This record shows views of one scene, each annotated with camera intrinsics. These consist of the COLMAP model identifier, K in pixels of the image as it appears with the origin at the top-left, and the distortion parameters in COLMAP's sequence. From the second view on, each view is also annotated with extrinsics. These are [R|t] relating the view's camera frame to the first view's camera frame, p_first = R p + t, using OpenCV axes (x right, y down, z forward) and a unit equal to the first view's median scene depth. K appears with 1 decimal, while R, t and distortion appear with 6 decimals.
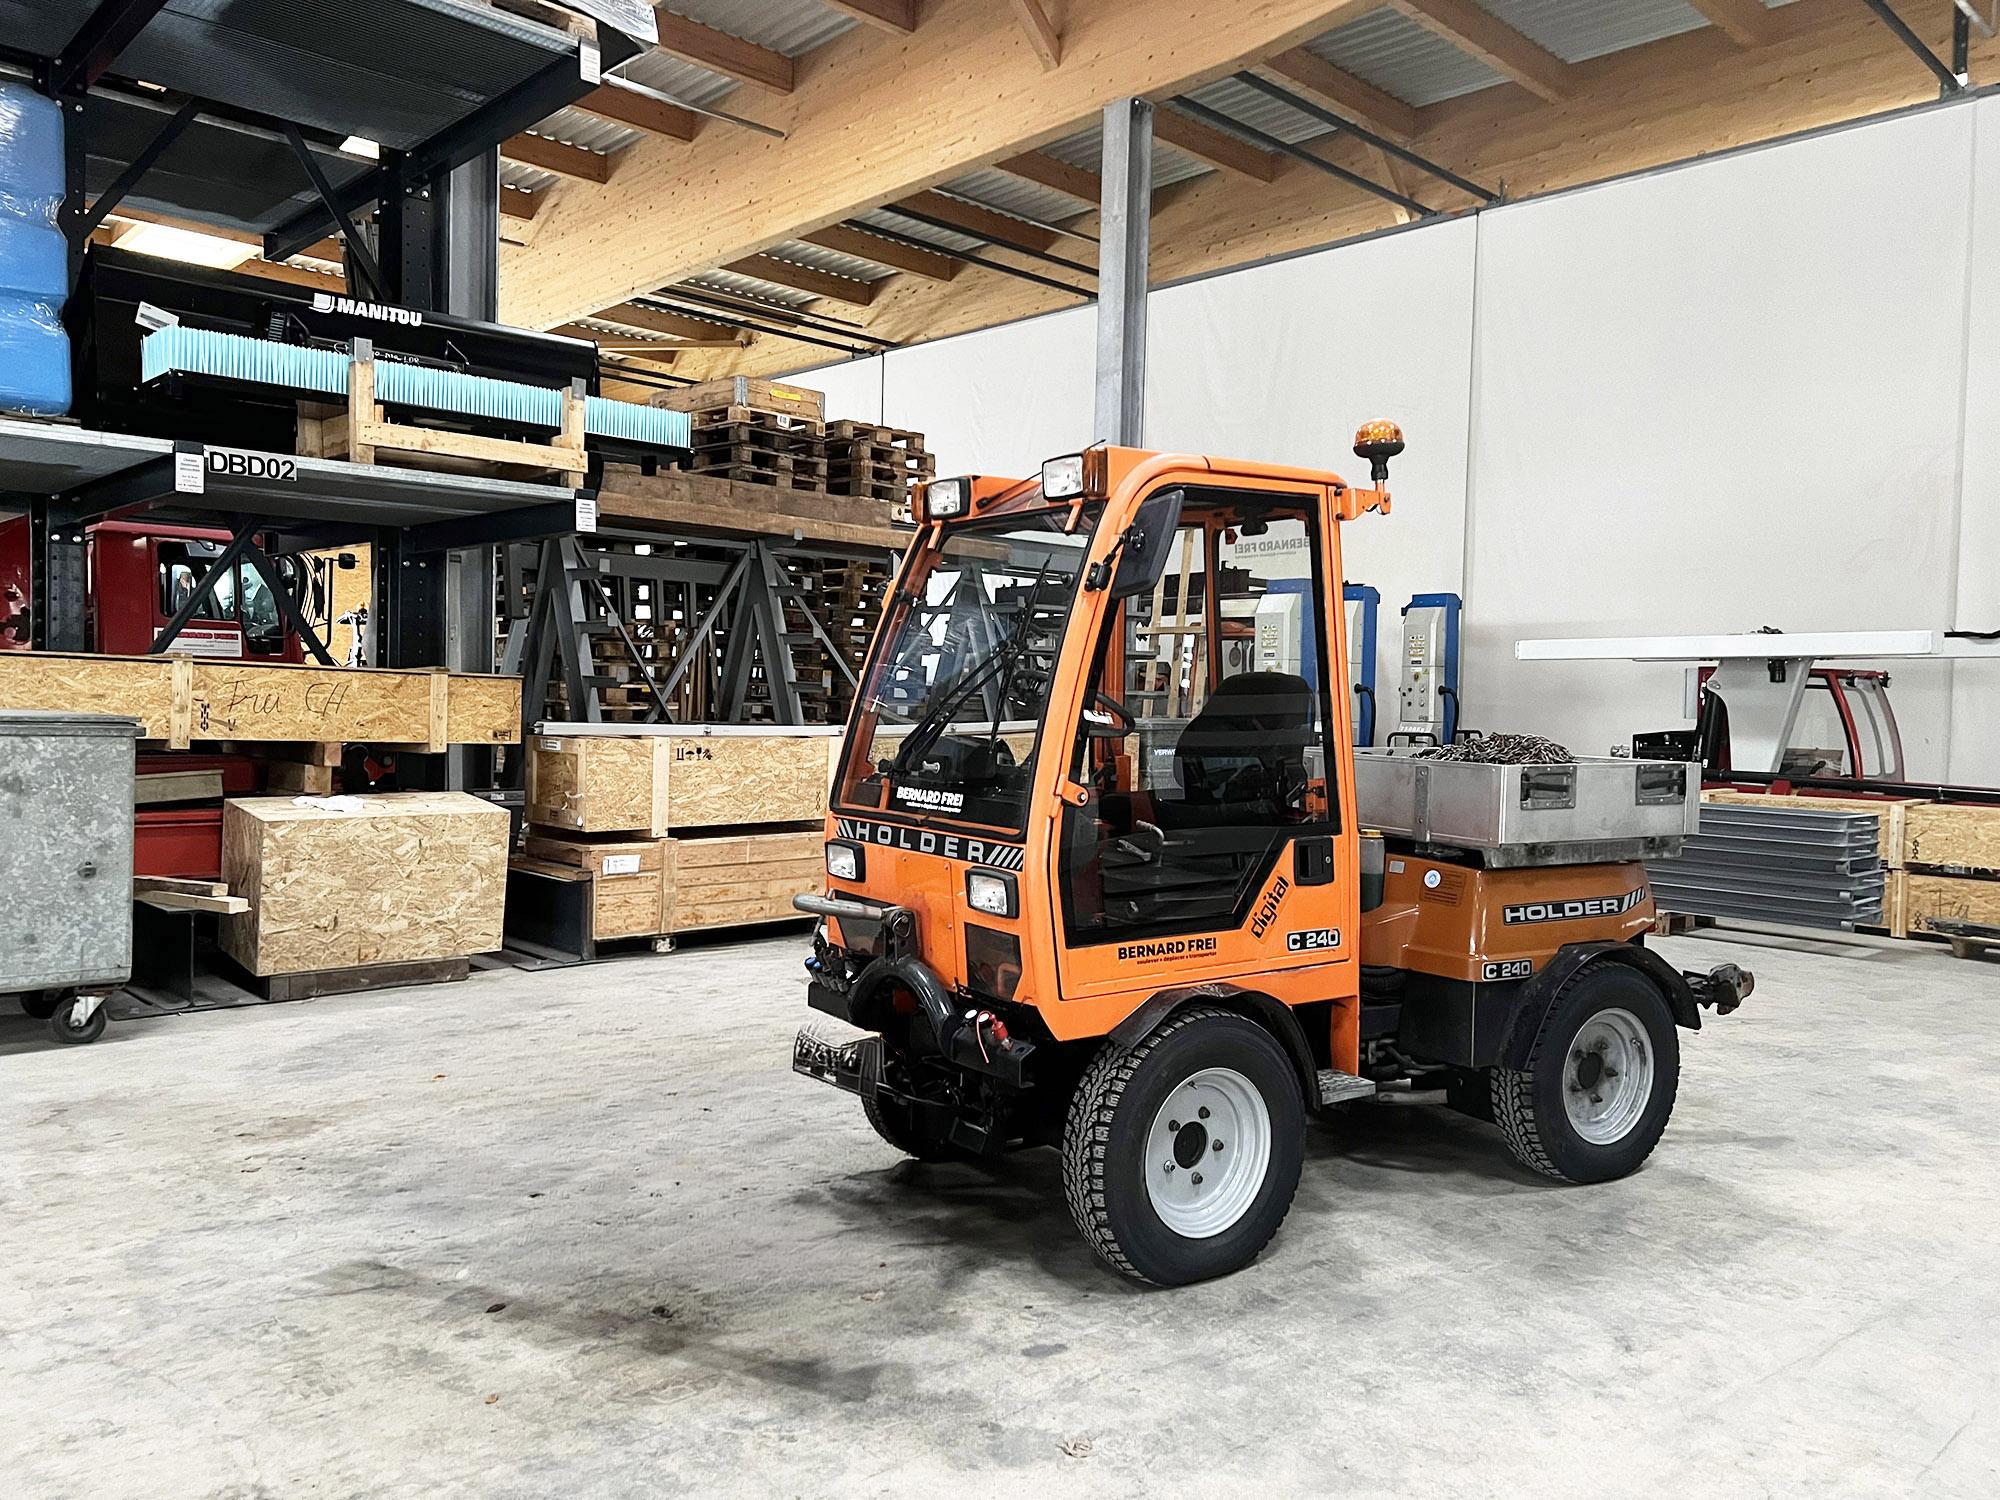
lens RADIAL K [[1492.0, 0, 1001.5], [0, 1492.0, 749.3], [0, 0, 1]] dist [0.052703, -0.055346]
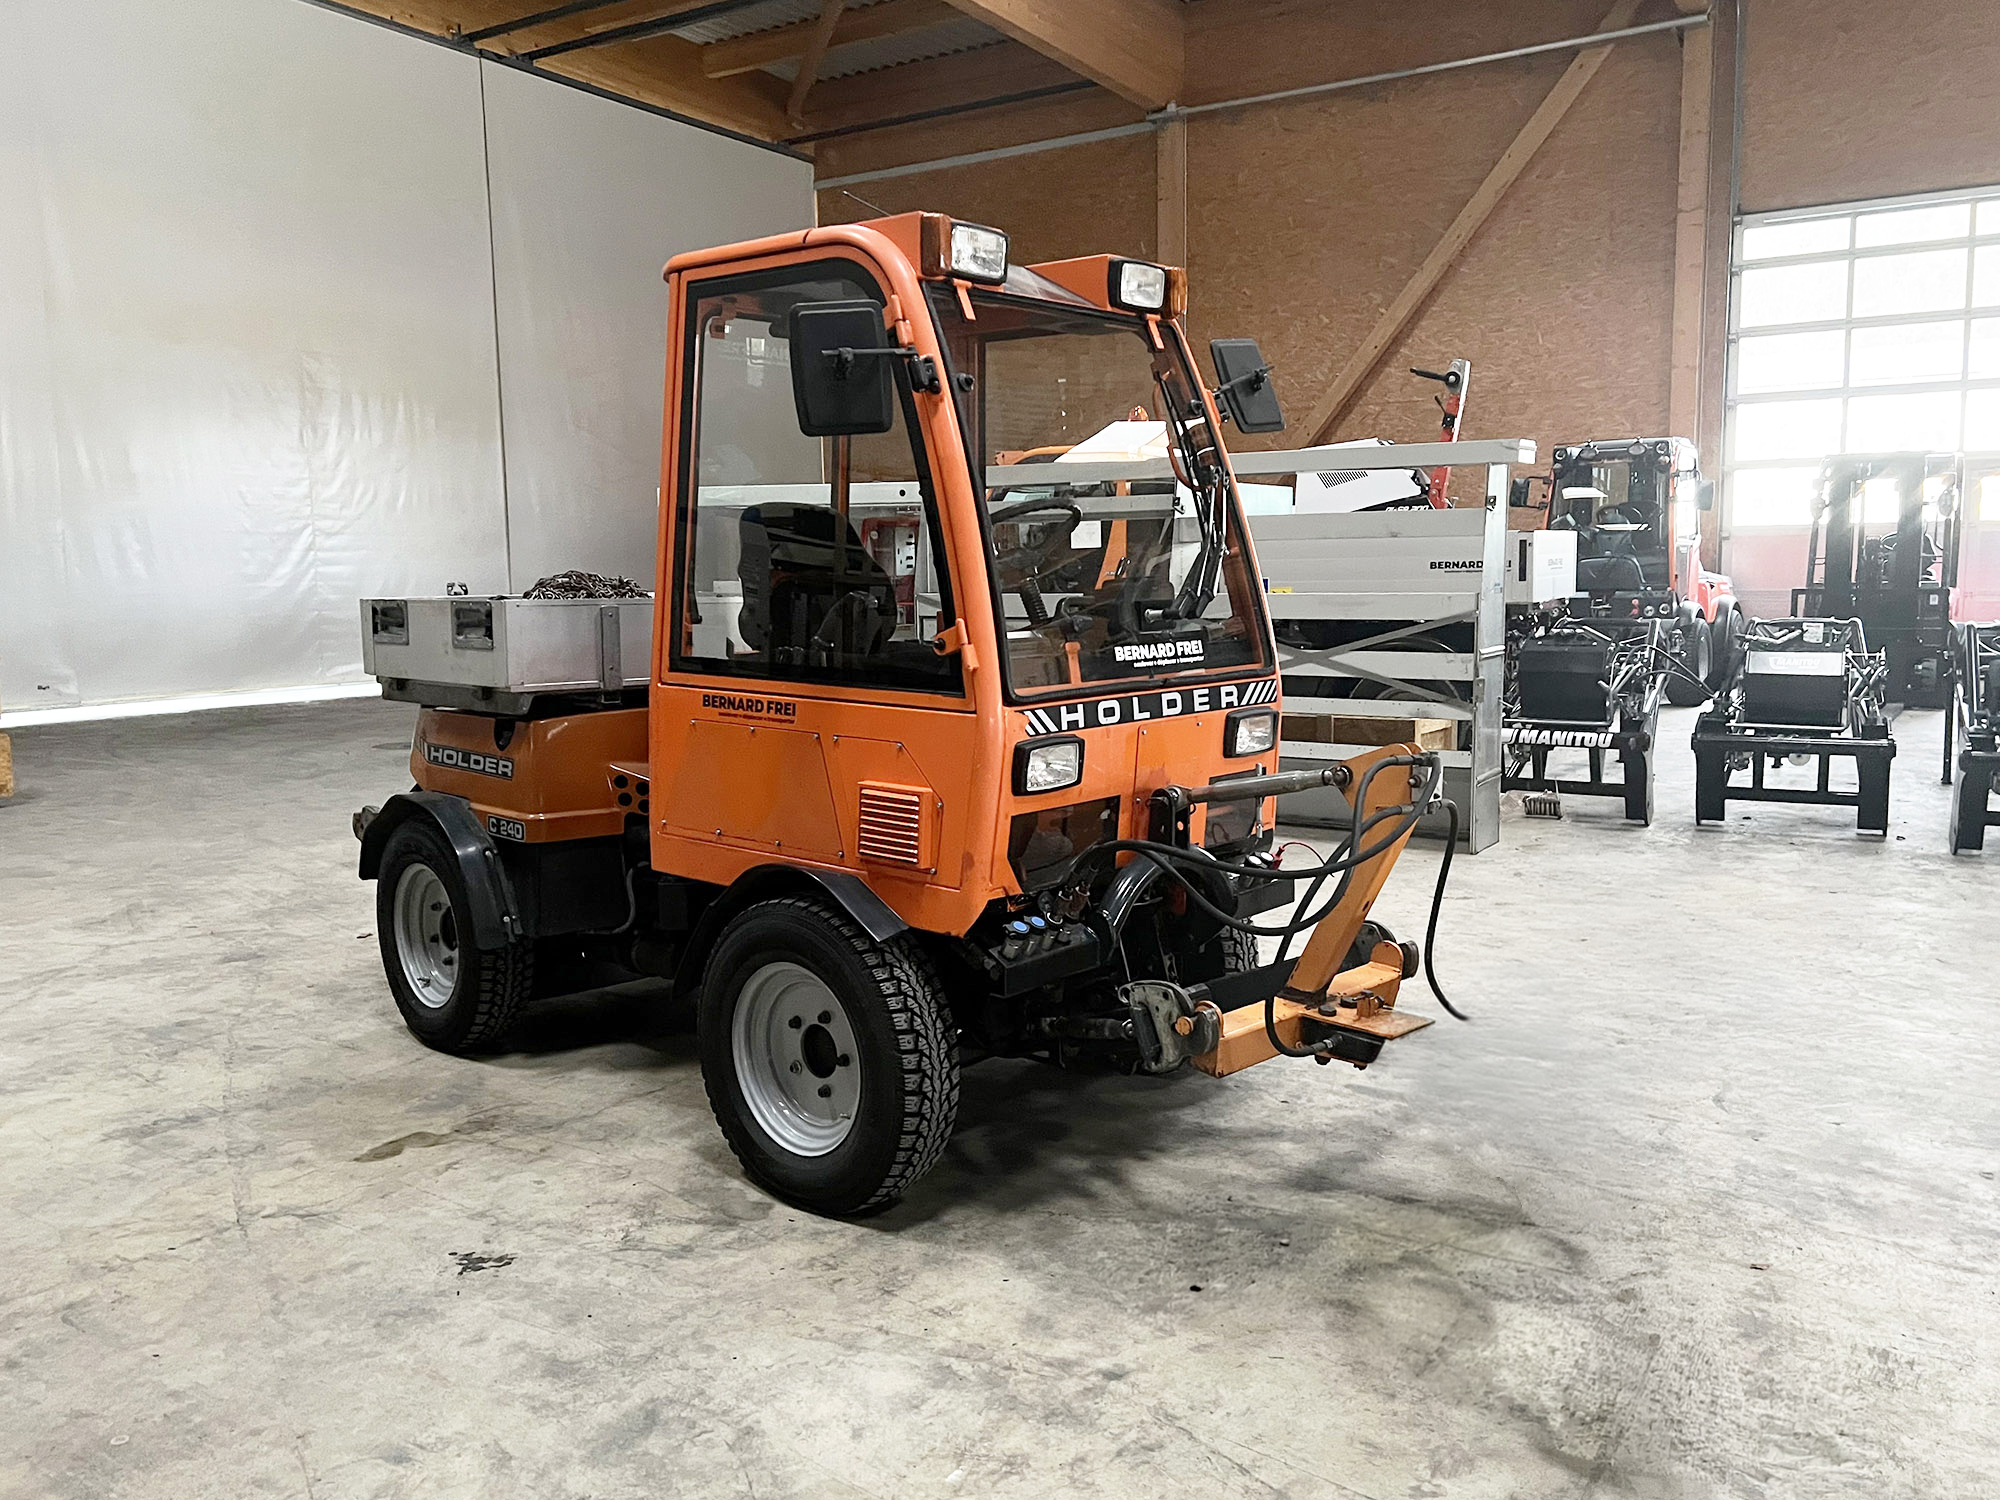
lens RADIAL K [[1576.4, 0, 1005.1], [0, 1576.4, 751.8], [0, 0, 1]] dist [0.054263, -0.056992]
pose [[-0.238877, -0.138181, 0.961168, -0.735672], [0.042067, 0.987422, 0.152410, -0.042429], [-0.970138, 0.076841, -0.230060, 1.068464]]
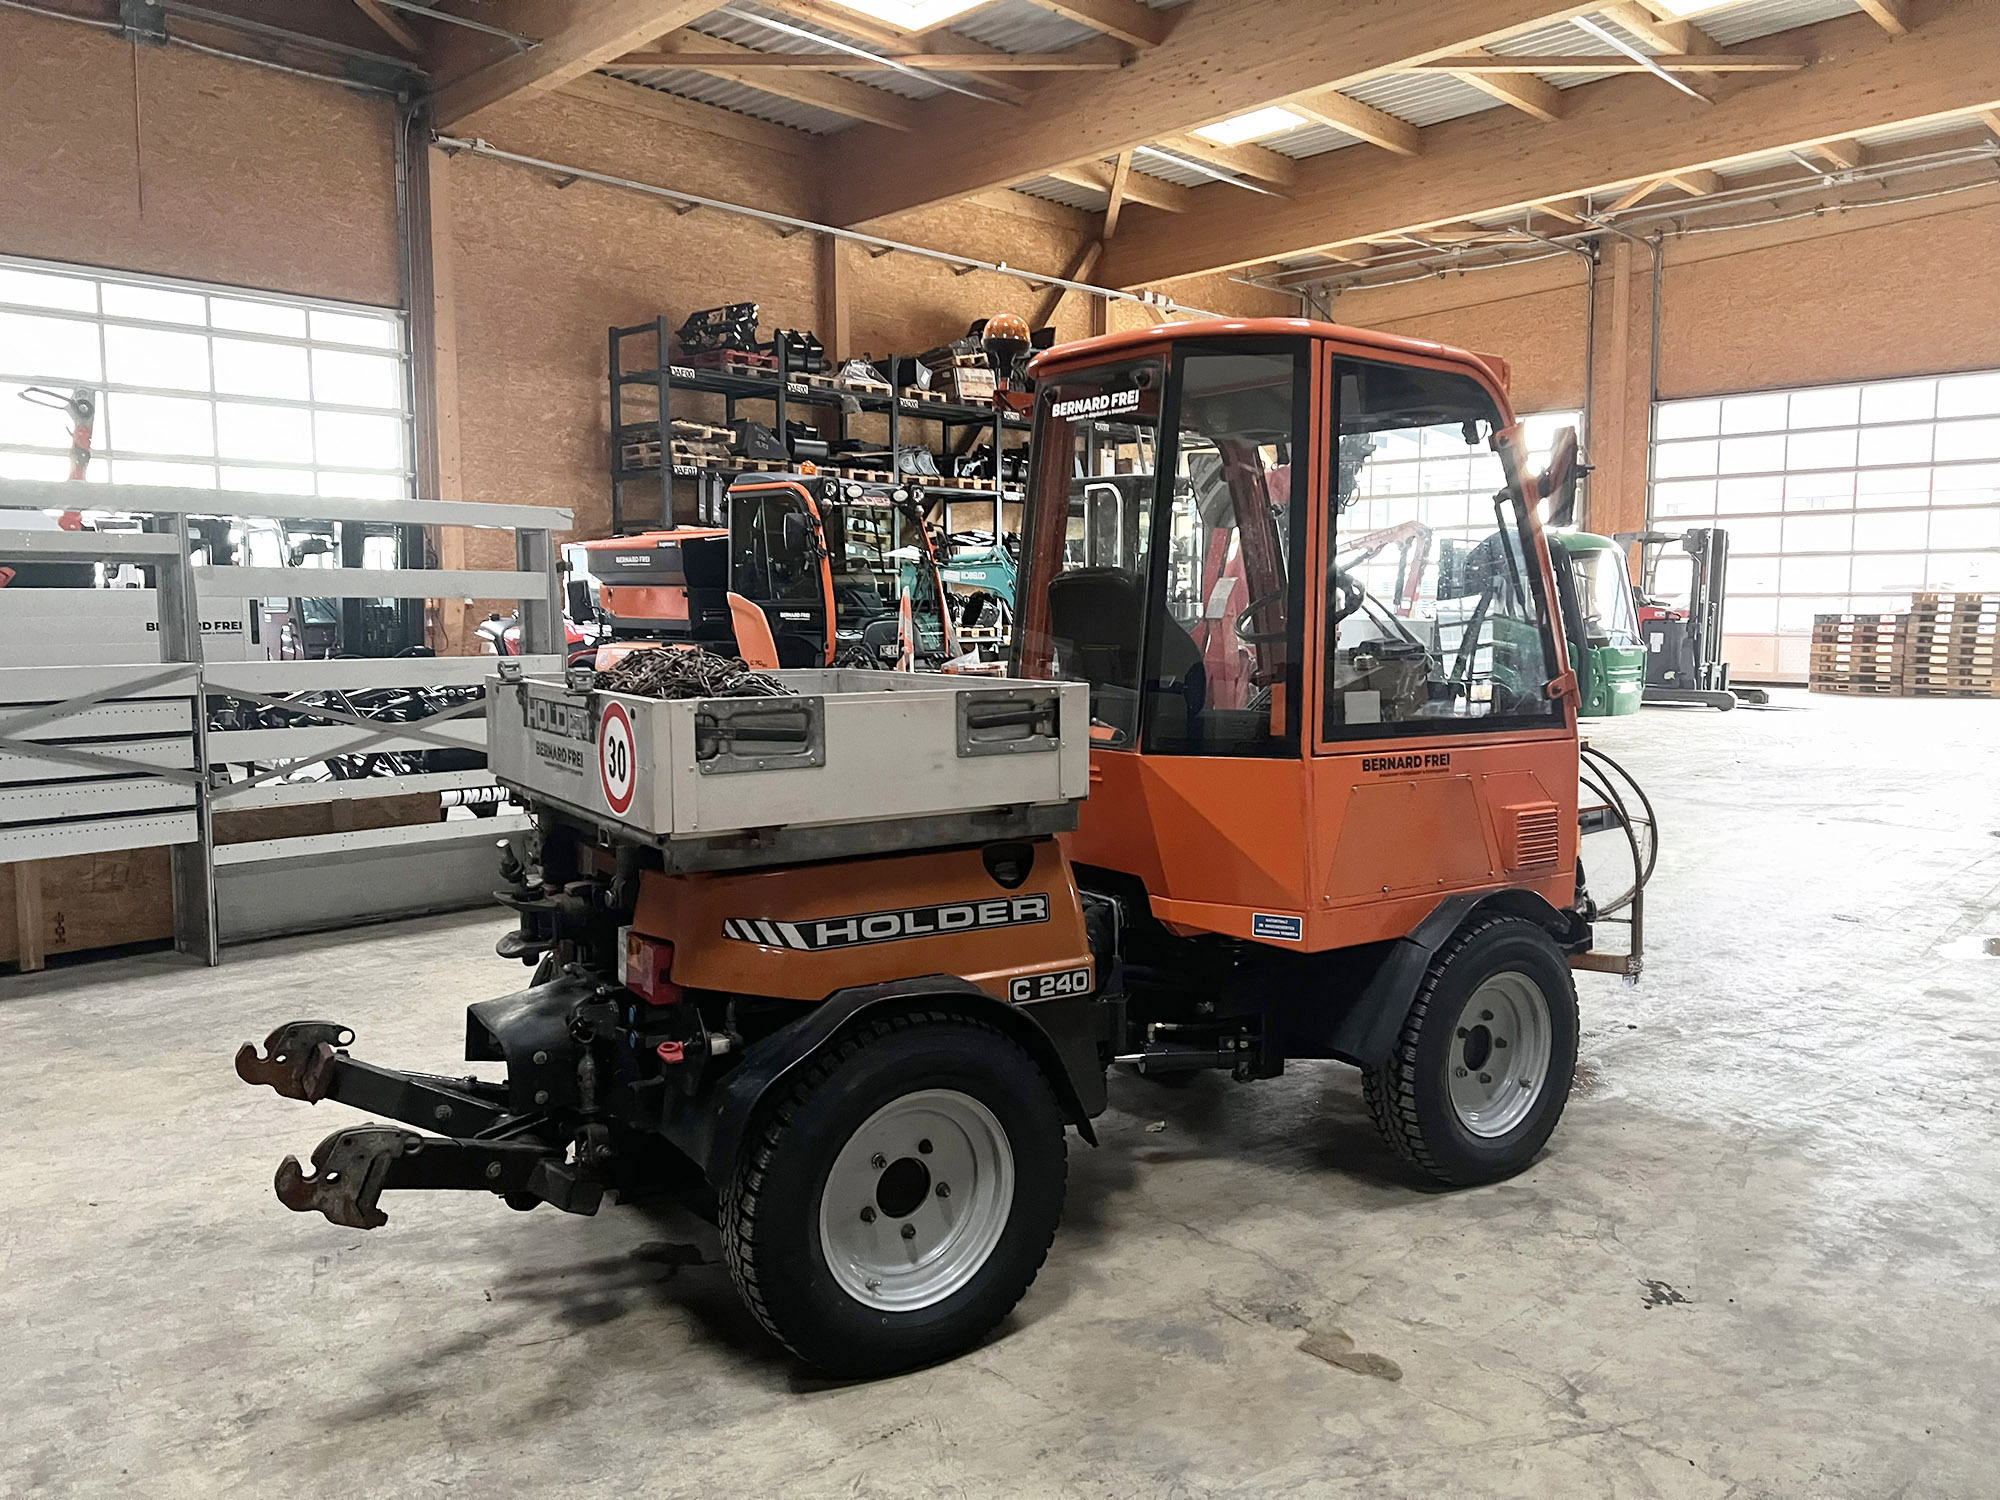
lens RADIAL K [[1492.0, 0, 1012.4], [0, 1492.0, 748.1], [0, 0, 1]] dist [0.052703, -0.055346]
pose [[-0.999041, -0.022066, -0.037823, 0.254203], [-0.026861, 0.990970, 0.131367, -0.058011], [0.034583, 0.132257, -0.990612, 1.769287]]
